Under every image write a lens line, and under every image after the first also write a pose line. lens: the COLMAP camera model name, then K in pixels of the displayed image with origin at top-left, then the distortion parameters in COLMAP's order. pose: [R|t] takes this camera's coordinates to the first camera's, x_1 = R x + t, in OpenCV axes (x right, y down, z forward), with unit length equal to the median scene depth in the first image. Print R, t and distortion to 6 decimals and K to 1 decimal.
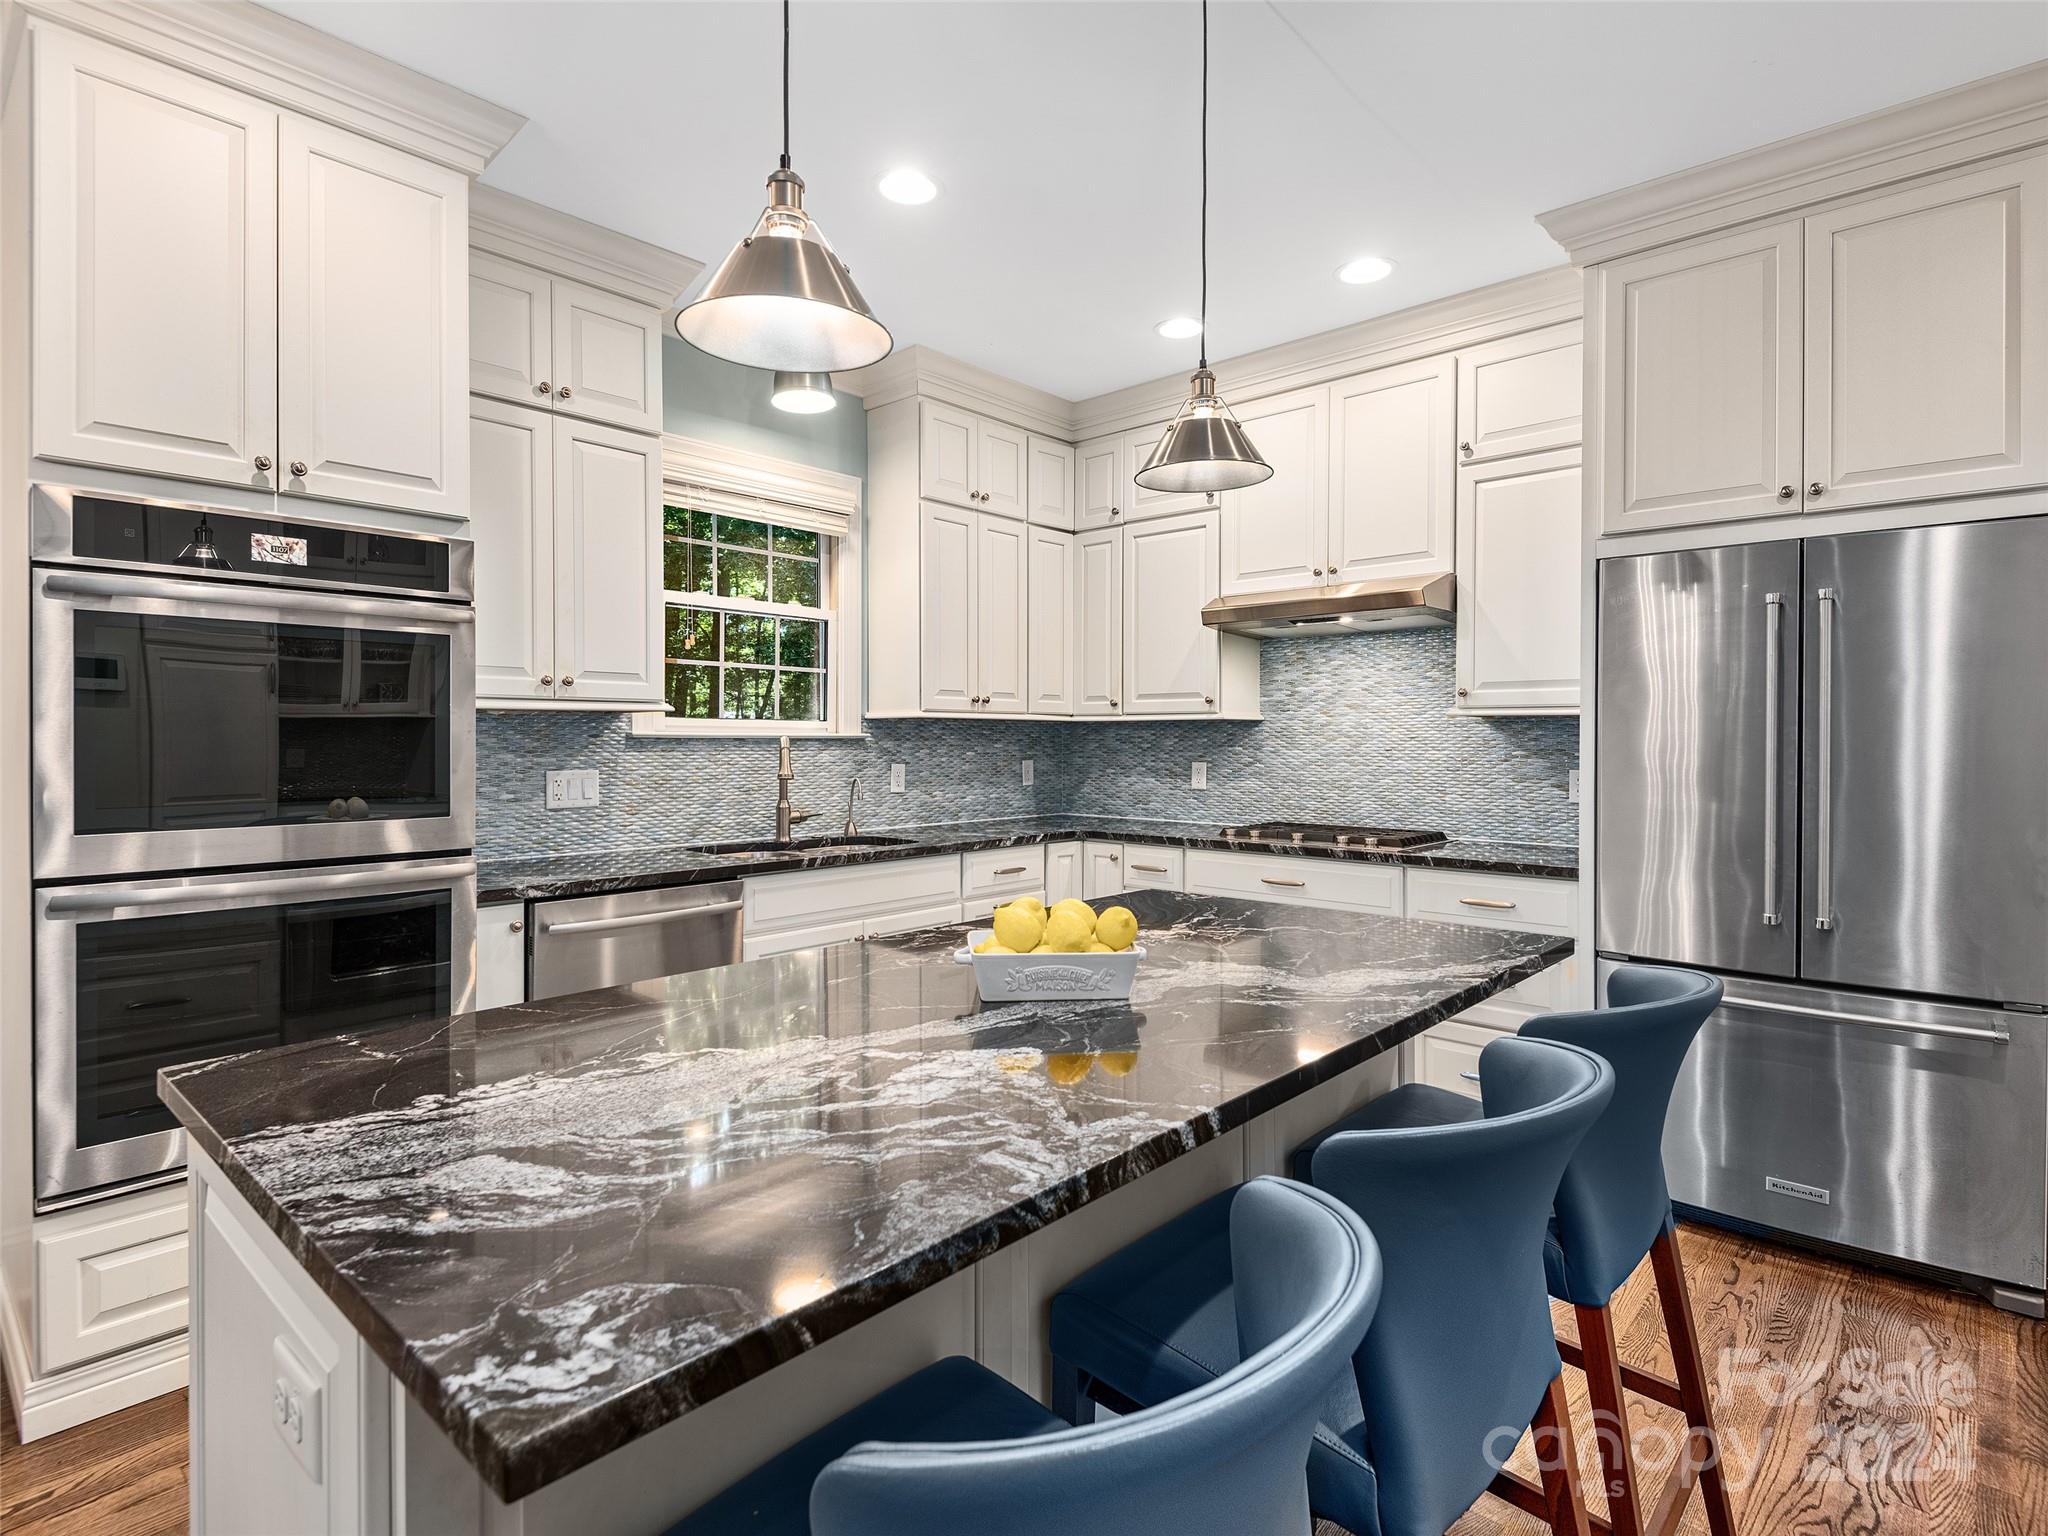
lens RADIAL K [[1080.6, 0, 1030.9], [0, 1080.6, 760.2], [0, 0, 1]] dist [0.012104, -0.000599]
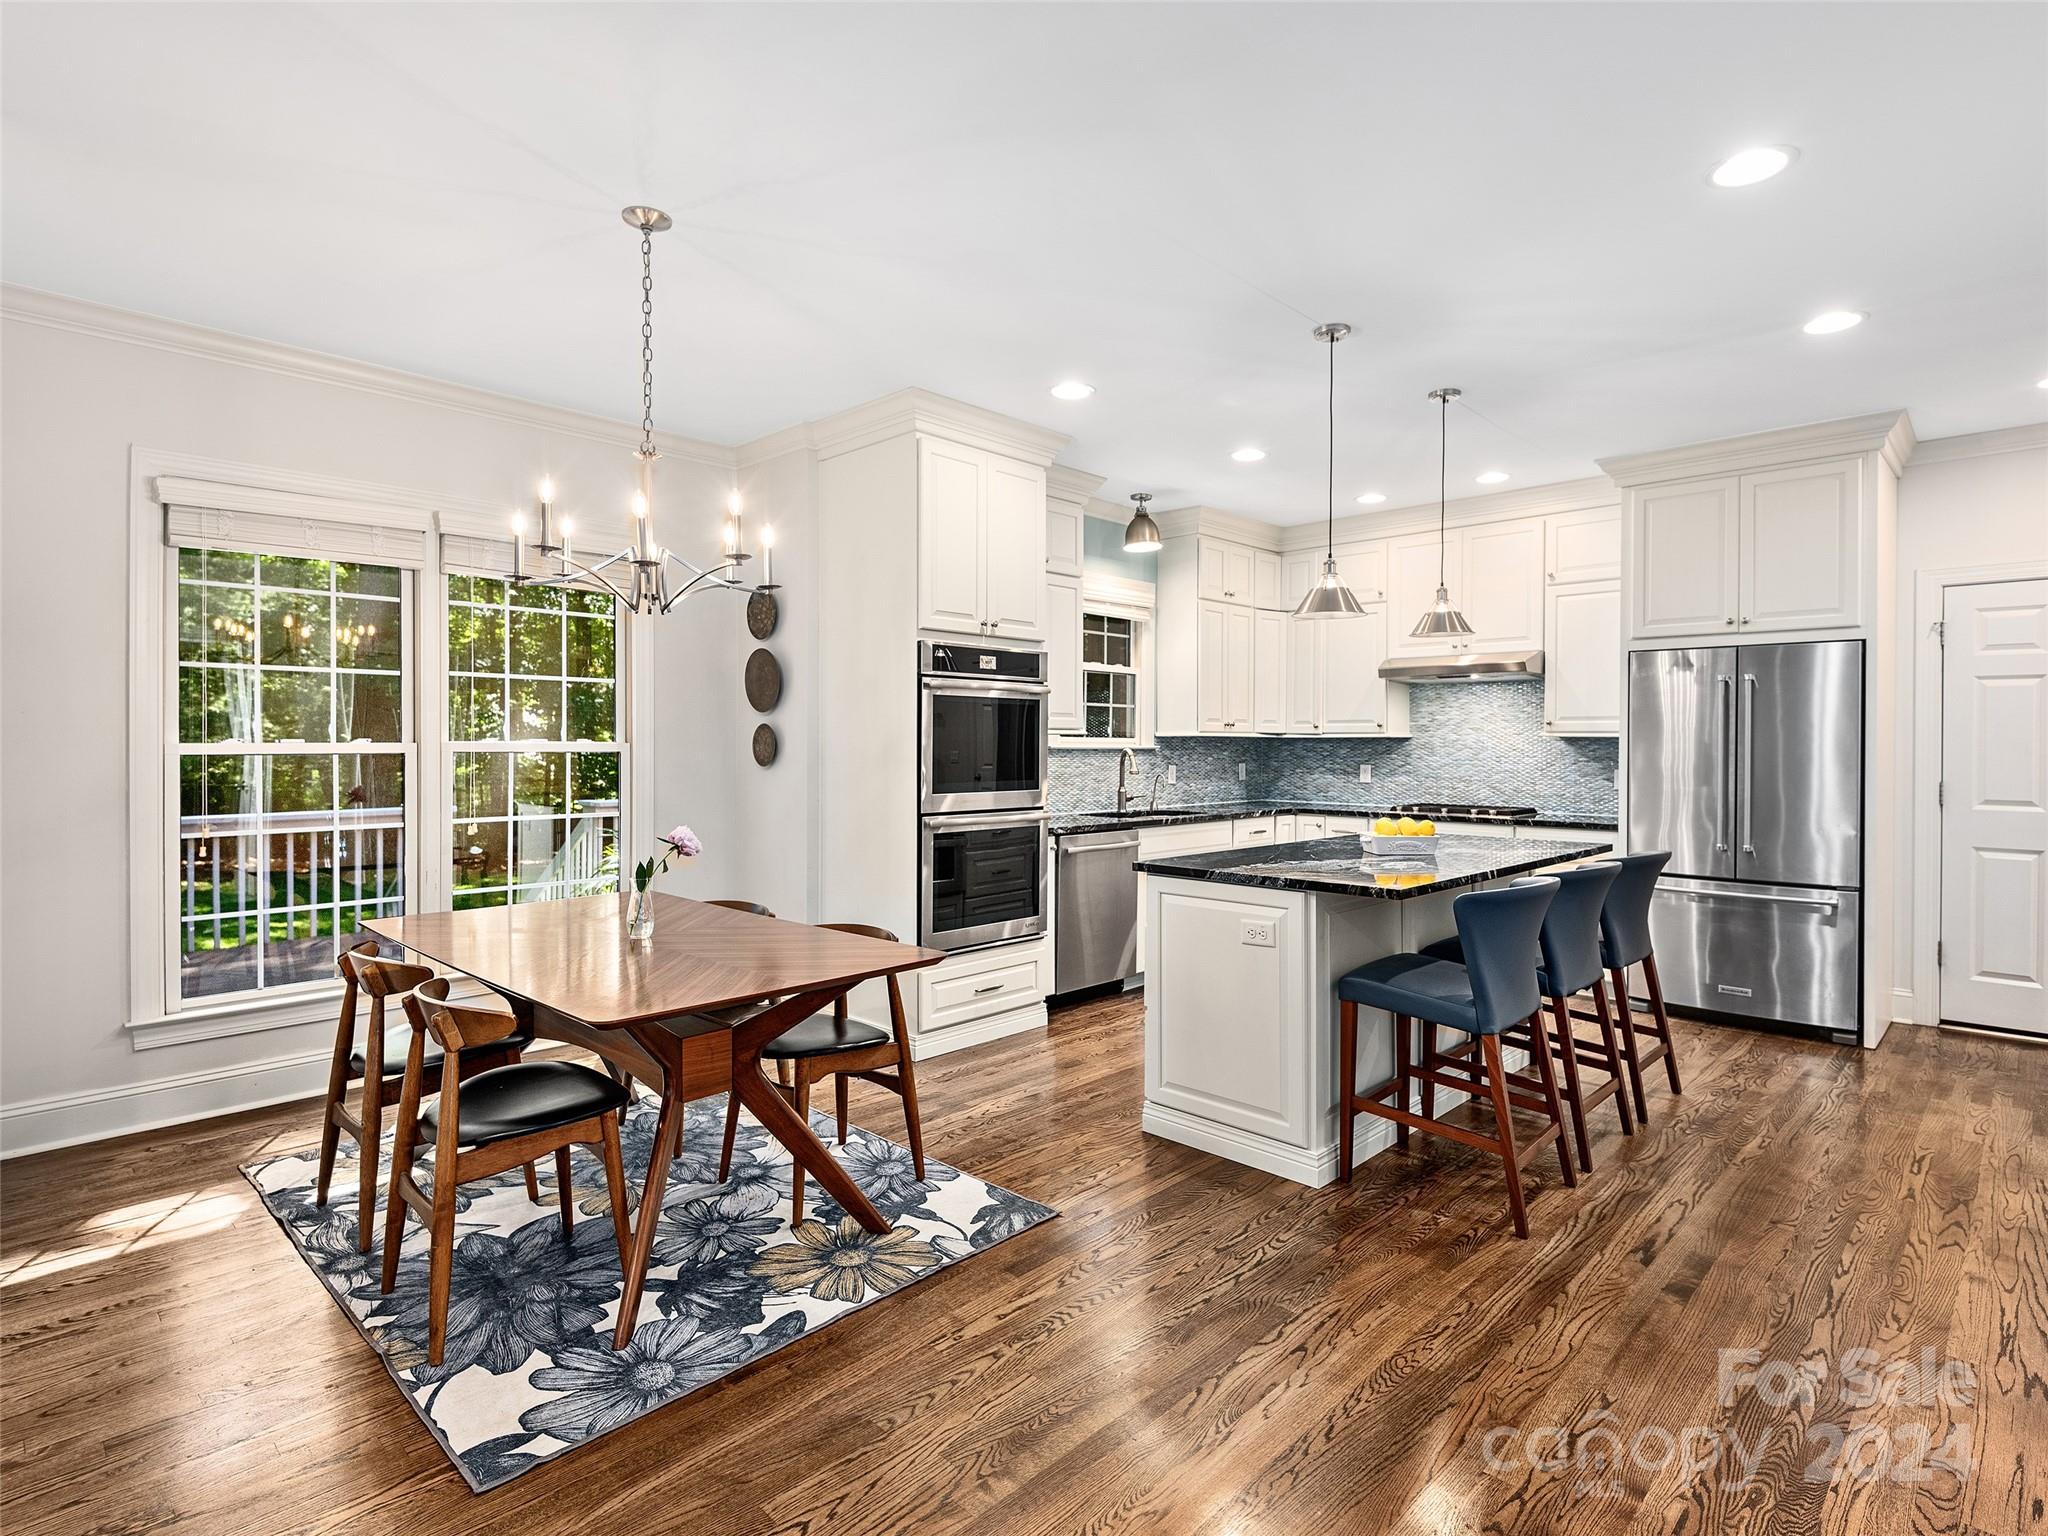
lens RADIAL K [[1080.6, 0, 1030.9], [0, 1080.6, 760.2], [0, 0, 1]] dist [0.012104, -0.000599]
pose [[0.999120, 0.002470, -0.041878, -0.297861], [-0.002640, 0.999988, -0.004009, 0.003275], [0.041868, 0.004116, 0.999115, -0.634881]]
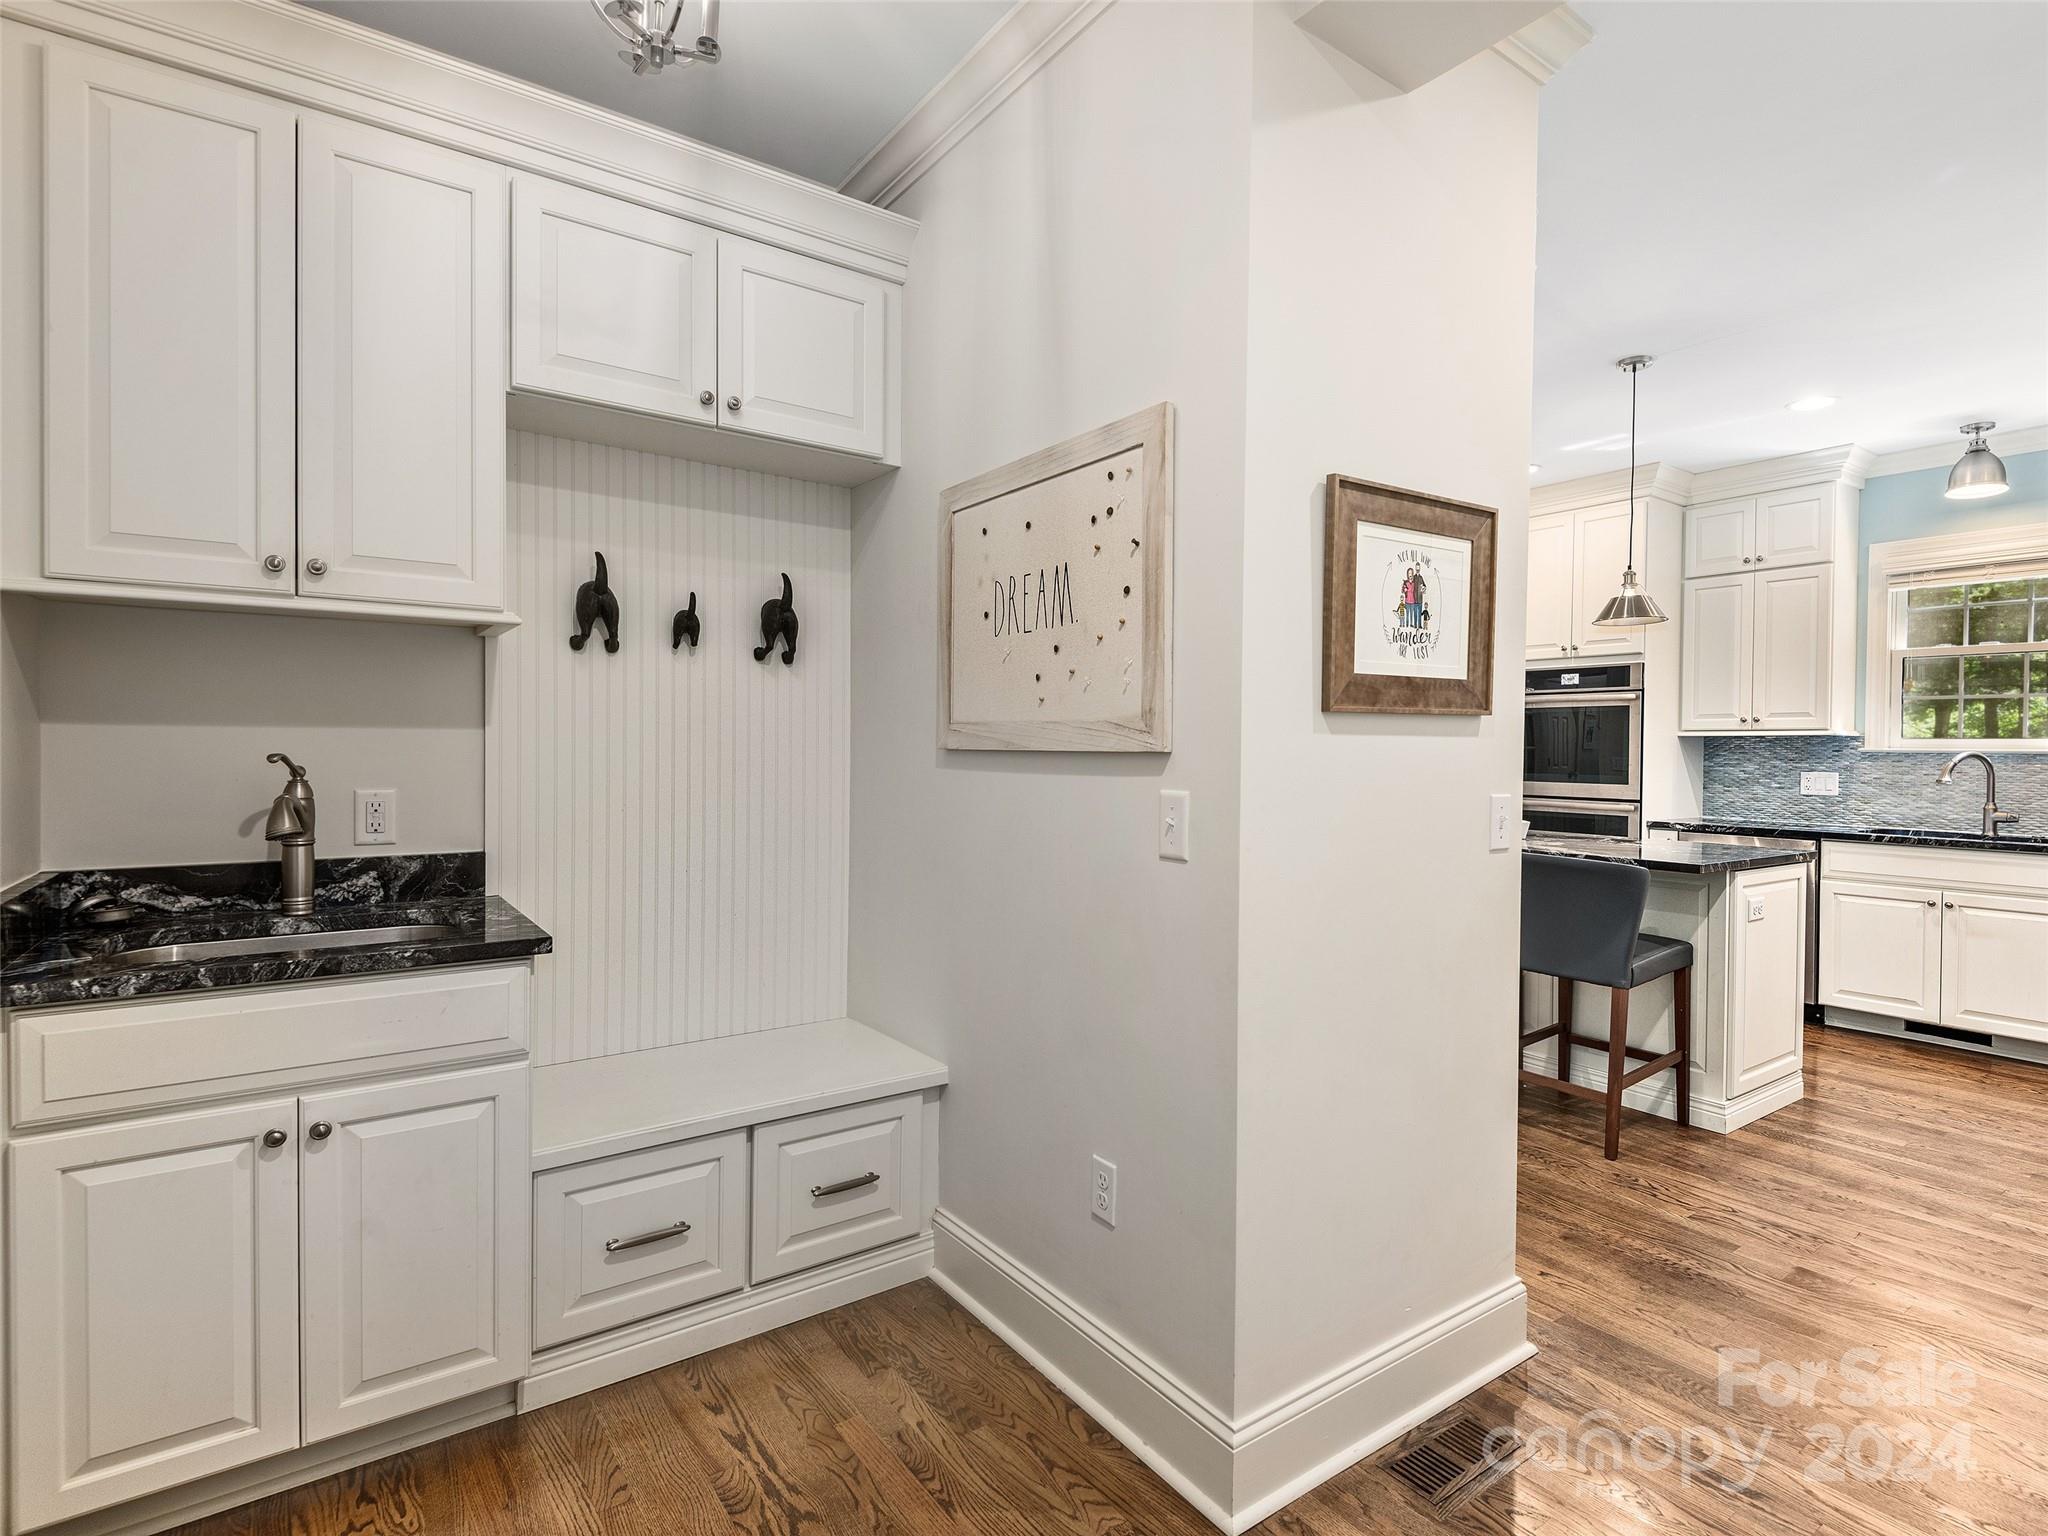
lens RADIAL K [[1019.8, 0, 1024.0], [0, 1019.8, 768.0], [0, 0, 1]] dist [0.000528, -0.000202]
pose [[-0.224322, 0.014274, -0.974411, 1.151002], [-0.025299, 0.999470, 0.020465, 0.002001], [0.974187, 0.029242, -0.223842, 0.157732]]
